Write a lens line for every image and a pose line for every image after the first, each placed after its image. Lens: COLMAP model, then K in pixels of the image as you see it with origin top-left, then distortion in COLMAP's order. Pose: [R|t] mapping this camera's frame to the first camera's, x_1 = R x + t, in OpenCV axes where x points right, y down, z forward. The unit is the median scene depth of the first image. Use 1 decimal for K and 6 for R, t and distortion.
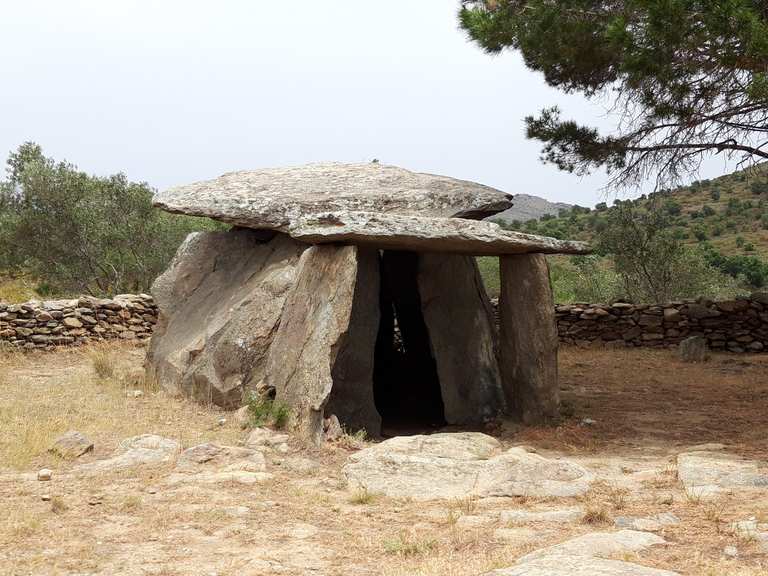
lens RADIAL K [[959.3, 0, 377.7], [0, 959.3, 290.6], [0, 0, 1]] dist [0.132456, 0.000000]
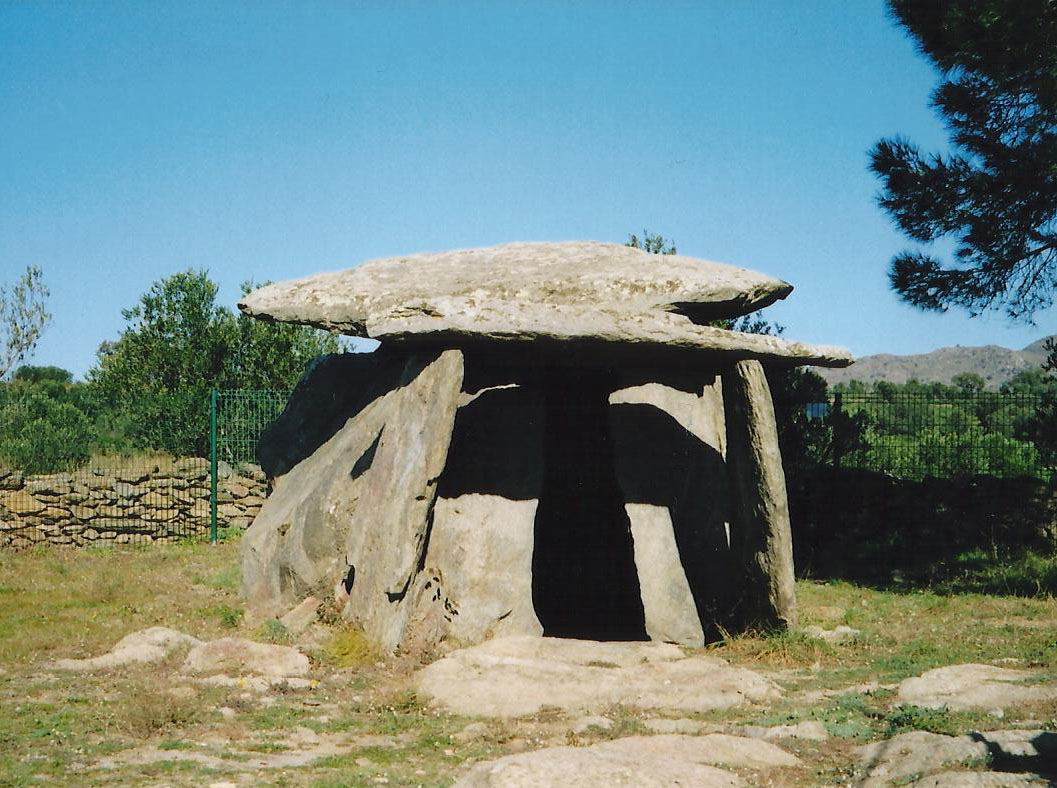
lens RADIAL K [[1644.4, 0, 511.5], [0, 1644.4, 422.0], [0, 0, 1]] dist [0.074792, 0.000000]
pose [[0.987152, -0.000128, -0.159784, 0.161204], [-0.006944, 0.999020, -0.043703, 0.044406], [0.159633, 0.044251, 0.986184, -0.091512]]
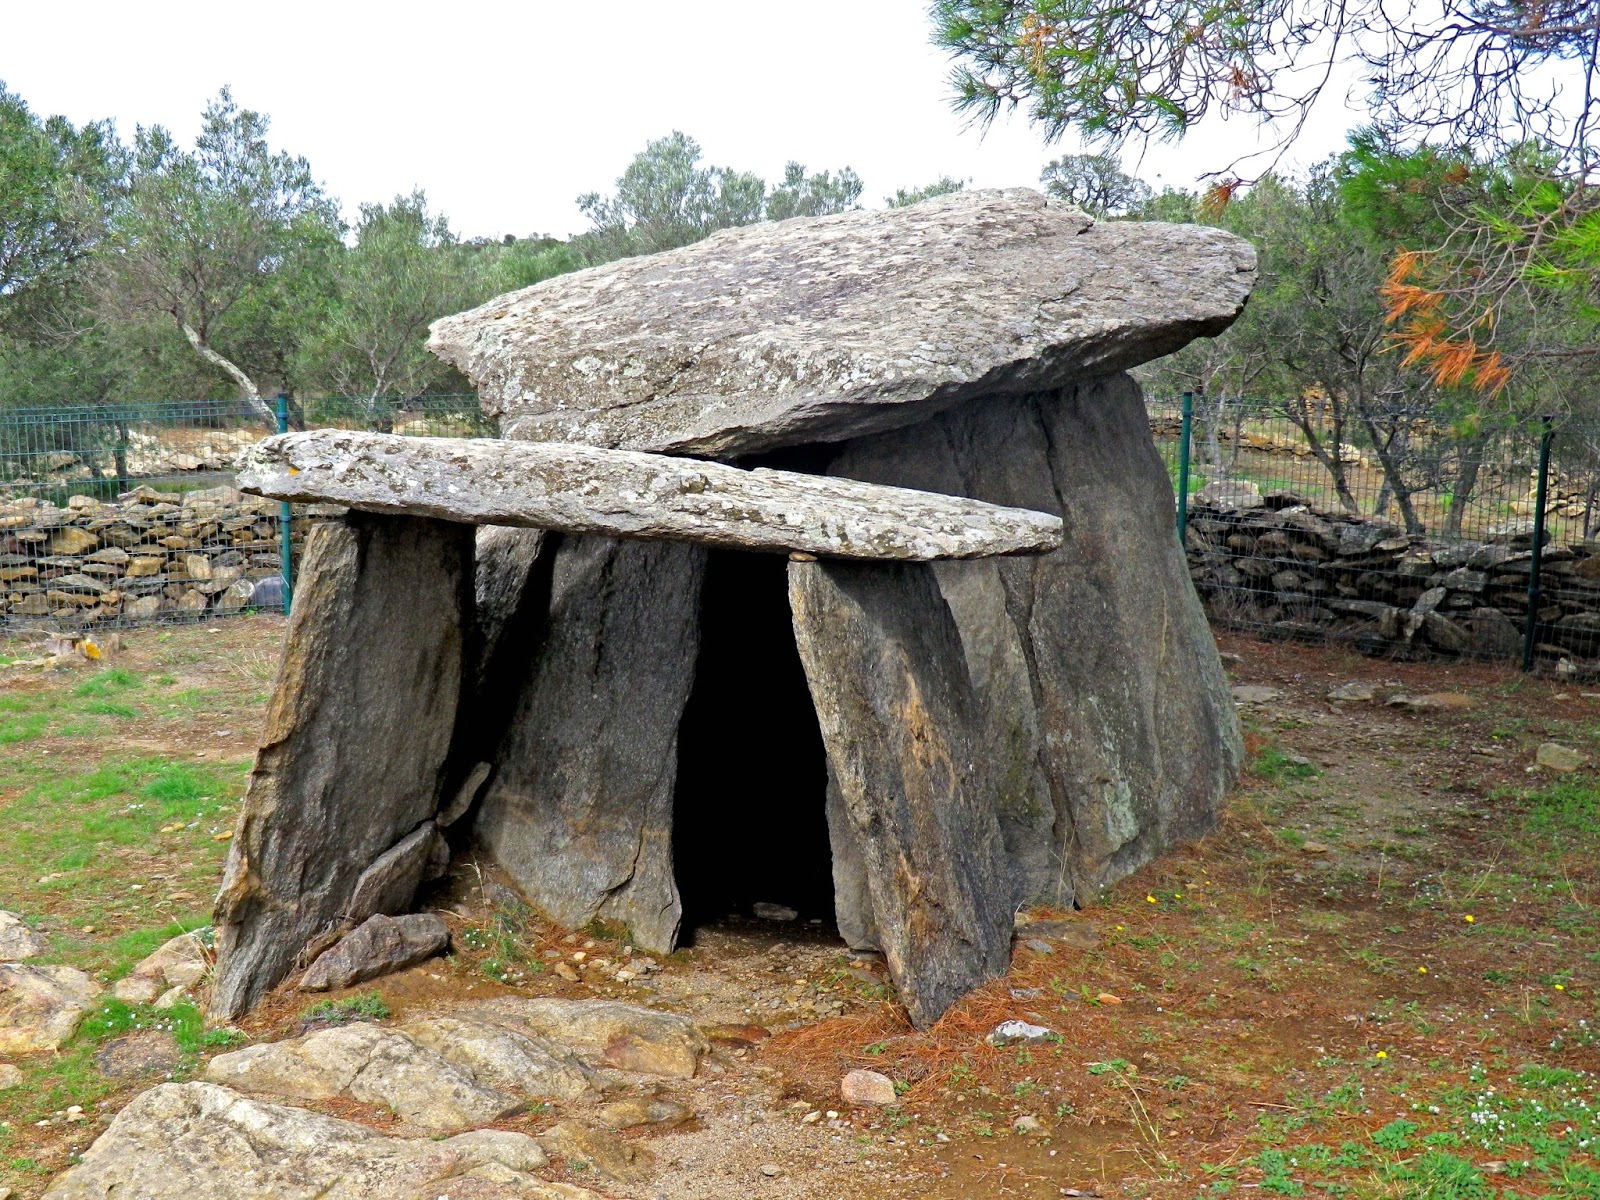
lens RADIAL K [[2107.2, 0, 817.2], [0, 2107.2, 592.2], [0, 0, 1]] dist [-0.023517, 0.000000]
pose [[0.869010, 0.073143, -0.489359, 0.479085], [-0.017416, 0.992922, 0.117481, -0.103219], [0.494488, -0.093569, 0.864133, 0.294305]]
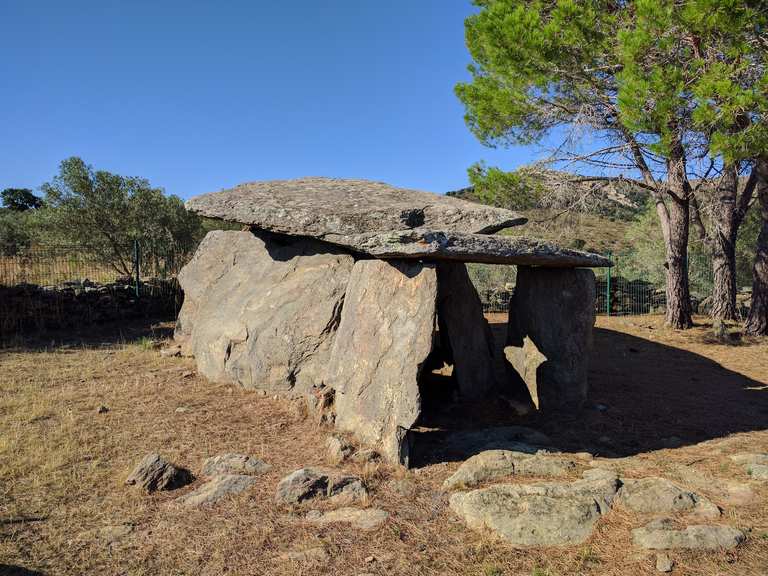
lens RADIAL K [[552.6, 0, 375.5], [0, 552.6, 292.7], [0, 0, 1]] dist [0.017384, -0.002196]
pose [[0.983963, -0.007800, 0.178204, -0.160877], [-0.005360, 0.997300, 0.073246, -0.049381], [-0.178294, -0.073026, 0.981264, 0.363064]]
